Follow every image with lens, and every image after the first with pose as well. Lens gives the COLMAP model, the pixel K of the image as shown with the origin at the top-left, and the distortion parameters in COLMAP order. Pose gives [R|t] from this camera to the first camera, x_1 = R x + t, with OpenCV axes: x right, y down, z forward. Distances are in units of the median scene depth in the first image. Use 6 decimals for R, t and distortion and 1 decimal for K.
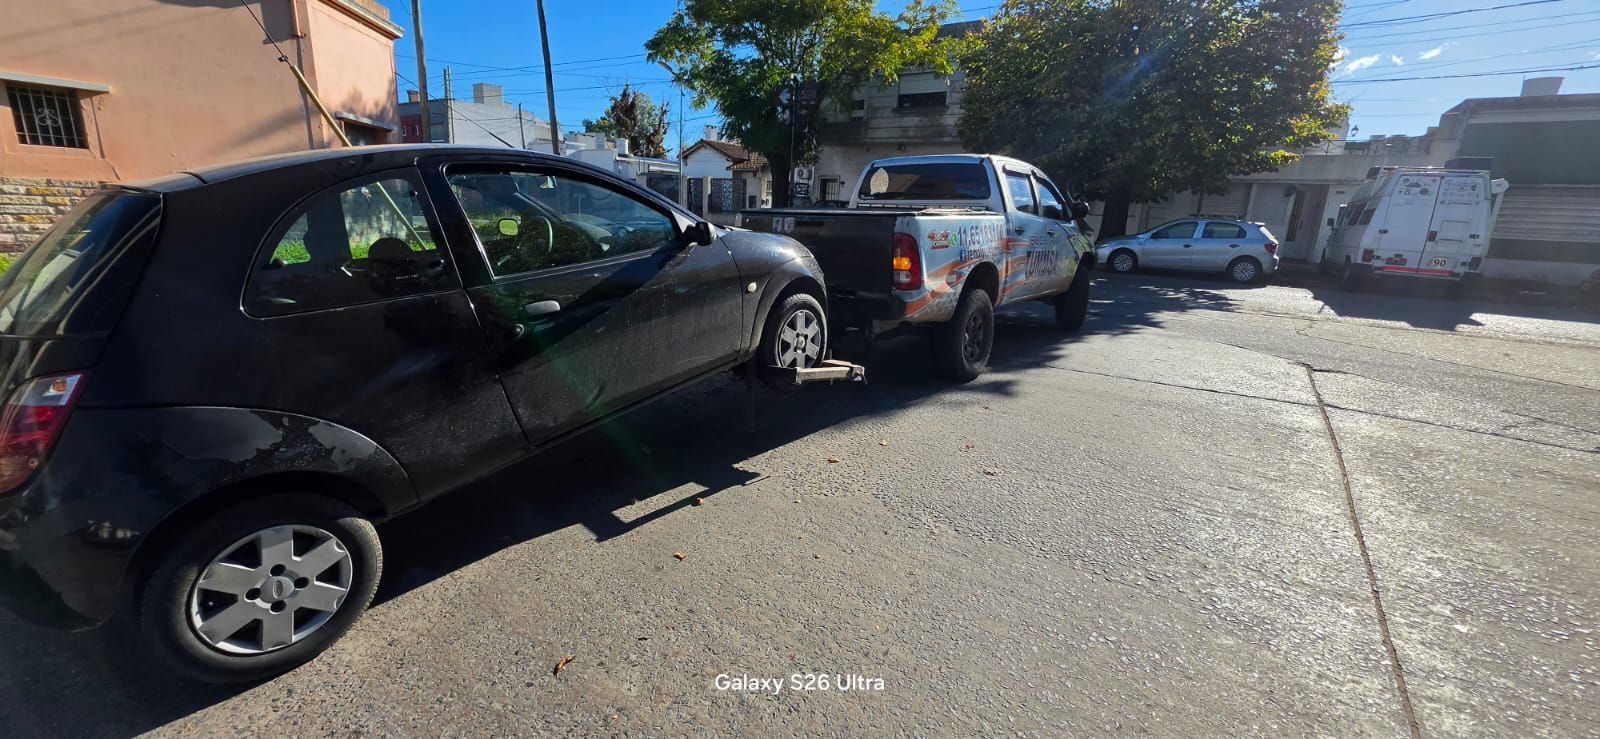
lens RADIAL K [[646.4, 0, 794.4], [0, 646.4, 370.2], [0, 0, 1]] dist [-0.000919, 0.000719]
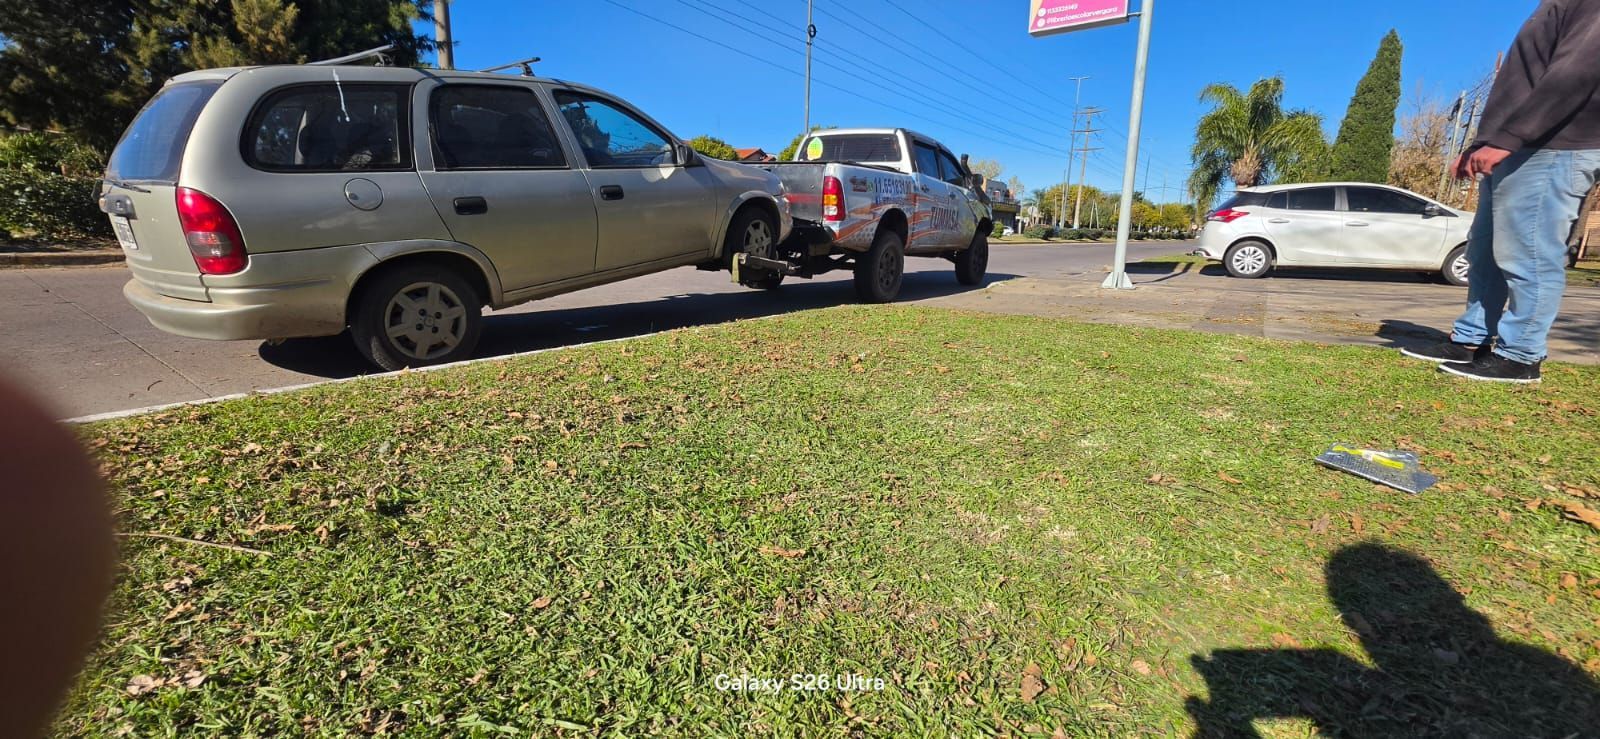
lens RADIAL K [[646.4, 0, 794.4], [0, 646.4, 370.2], [0, 0, 1]] dist [-0.000919, 0.000719]
pose [[0.995591, 0.006641, 0.093567, -0.024671], [-0.006624, 0.999978, -0.000500, 0.159396], [-0.093569, -0.000122, 0.995613, -0.264673]]
